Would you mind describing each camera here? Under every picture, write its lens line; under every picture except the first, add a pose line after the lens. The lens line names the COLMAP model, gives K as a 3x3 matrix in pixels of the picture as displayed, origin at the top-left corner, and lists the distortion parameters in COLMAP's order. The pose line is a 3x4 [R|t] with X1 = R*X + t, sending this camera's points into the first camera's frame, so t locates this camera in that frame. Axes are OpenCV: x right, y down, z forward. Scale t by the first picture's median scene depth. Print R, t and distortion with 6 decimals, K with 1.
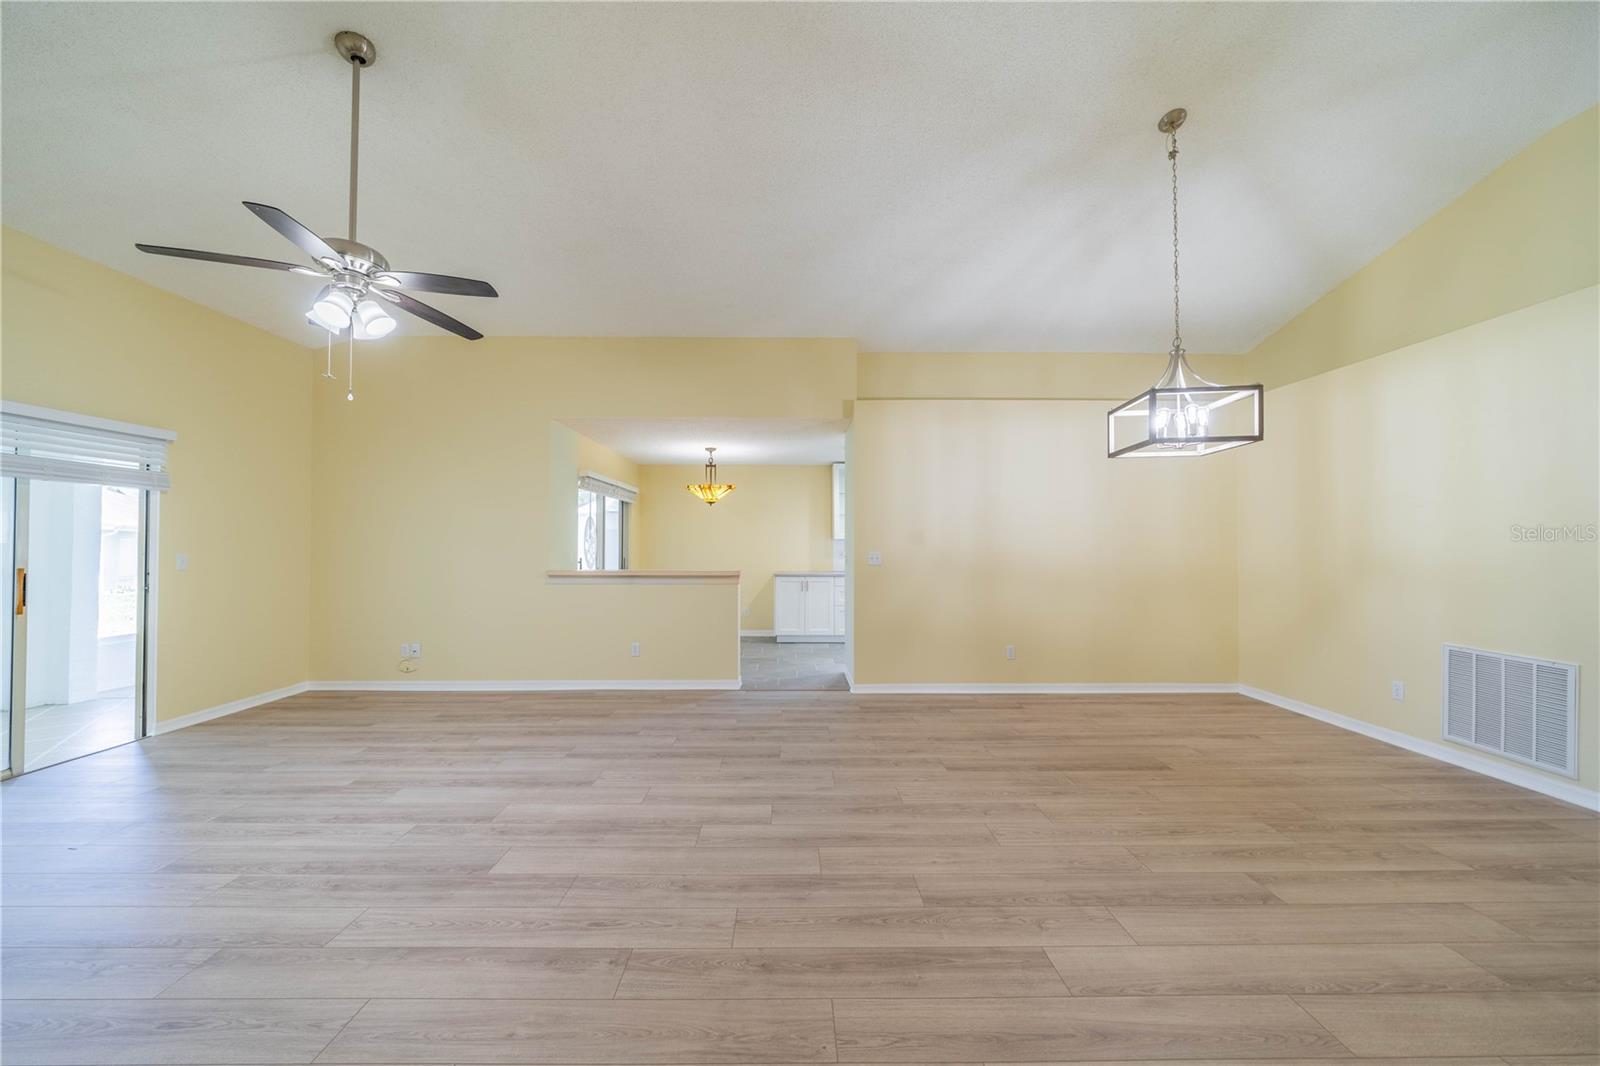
lens RADIAL K [[541.8, 0, 800.0], [0, 541.8, 533.0], [0, 0, 1]] dist [-0.003561, -0.000228]
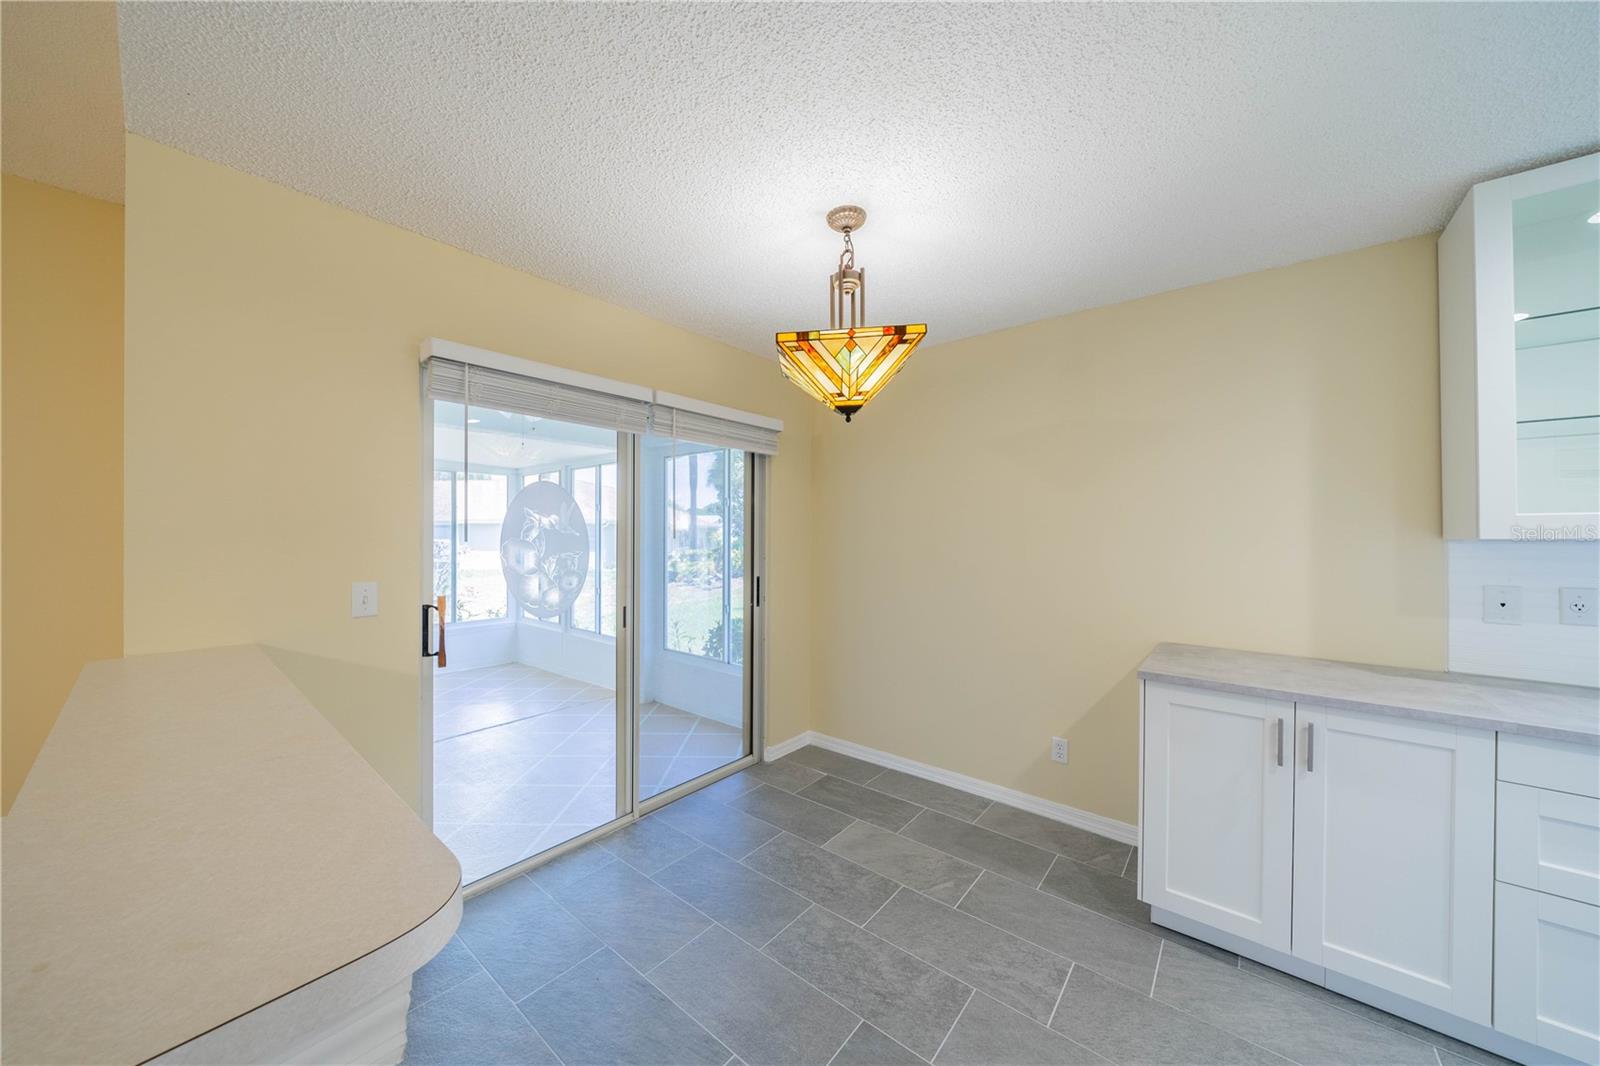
lens RADIAL K [[553.9, 0, 805.3], [0, 553.9, 524.8], [0, 0, 1]] dist [0.001171, 0.000077]
pose [[0.769877, -0.006802, -0.638157, -0.000165], [0.011455, 0.999929, 0.003162, 0.002900], [0.638090, -0.009744, 0.769900, 1.667556]]
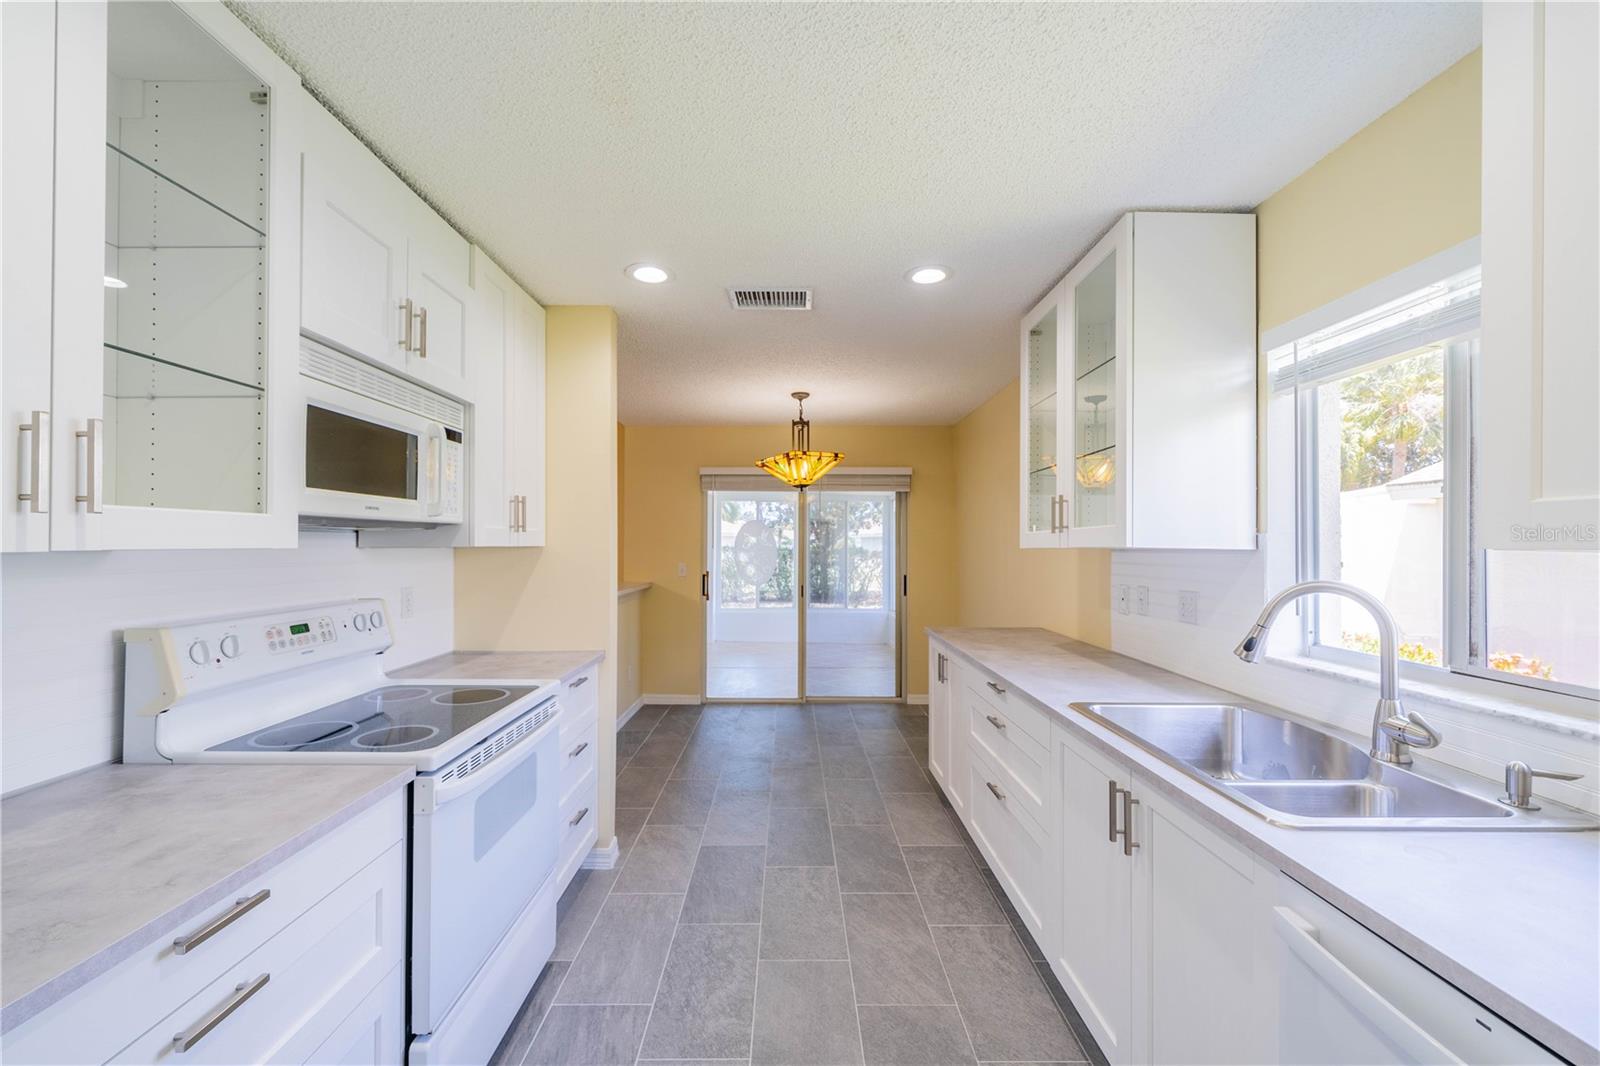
lens RADIAL K [[653.6, 0, 794.2], [0, 653.6, 541.8], [0, 0, 1]] dist [0.000526, 0.000019]
pose [[-0.011900, -0.006323, -0.999909, 1.180151], [0.014187, 0.999878, -0.006491, 0.018354], [0.999829, -0.014263, -0.011809, 2.182776]]
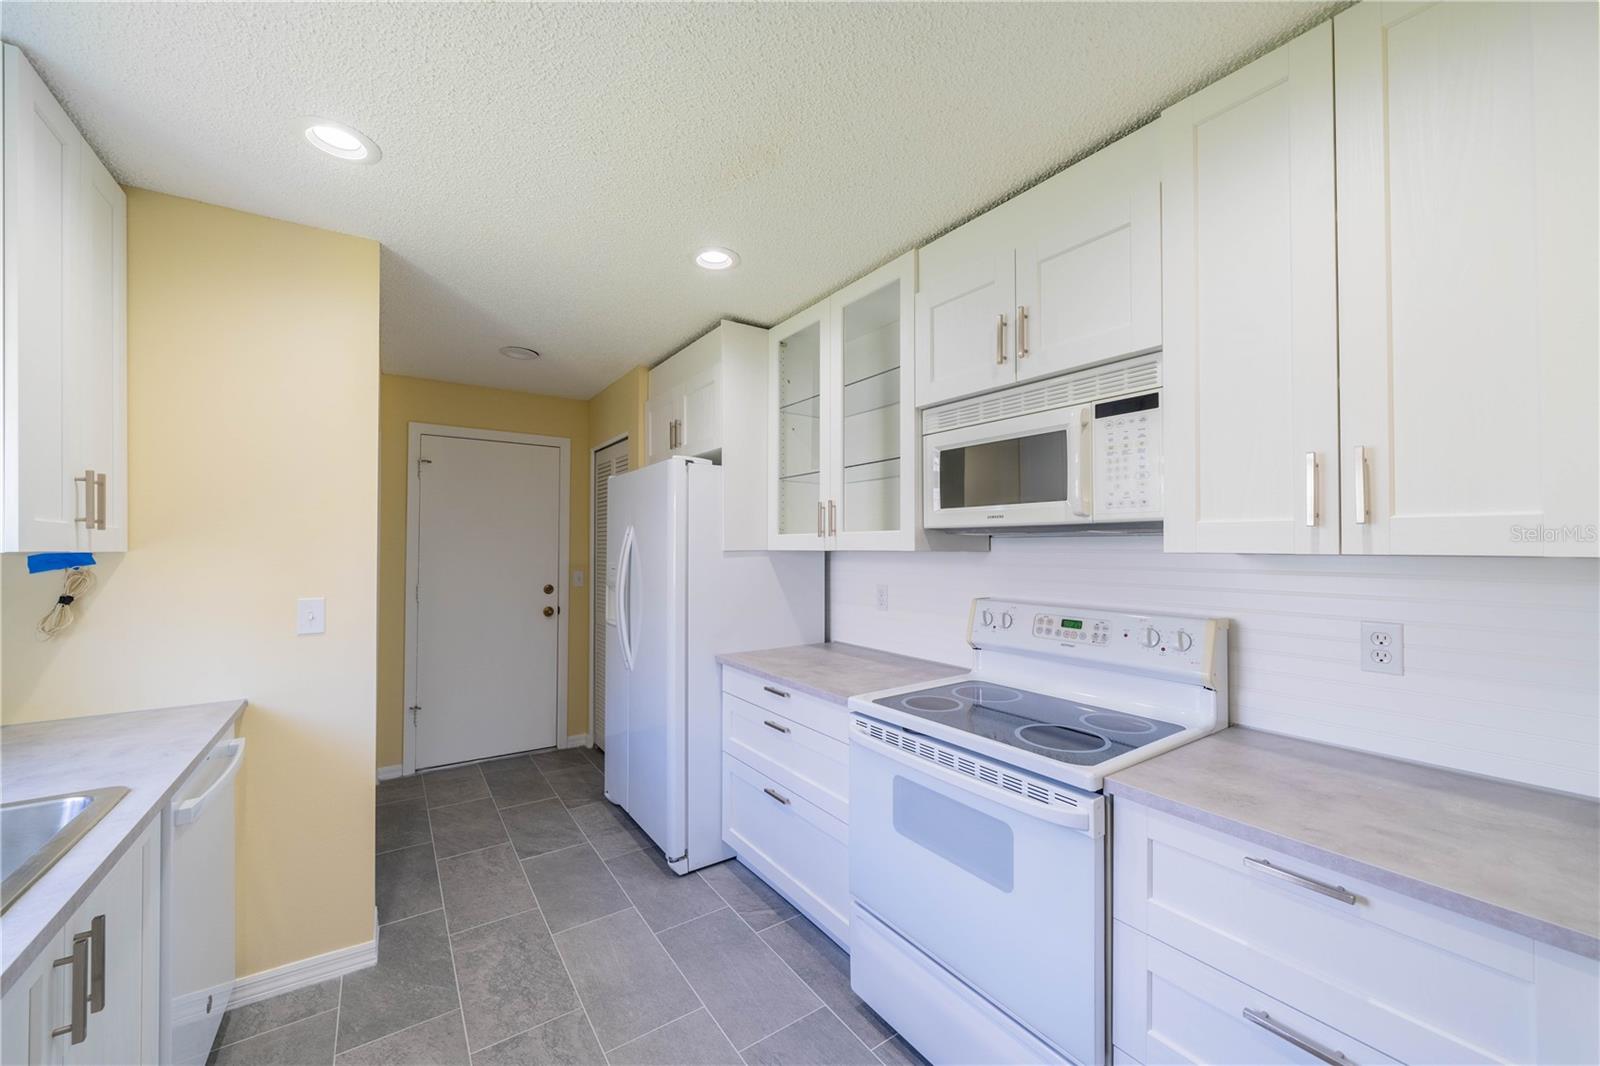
lens RADIAL K [[600.1, 0, 791.1], [0, 600.1, 536.4], [0, 0, 1]] dist [-0.001793, -0.000163]
pose [[-0.547794, 0.008439, 0.836571, 0.183444], [-0.016536, 0.999645, -0.020912, 0.015085], [-0.836450, -0.025289, -0.547460, 2.309978]]
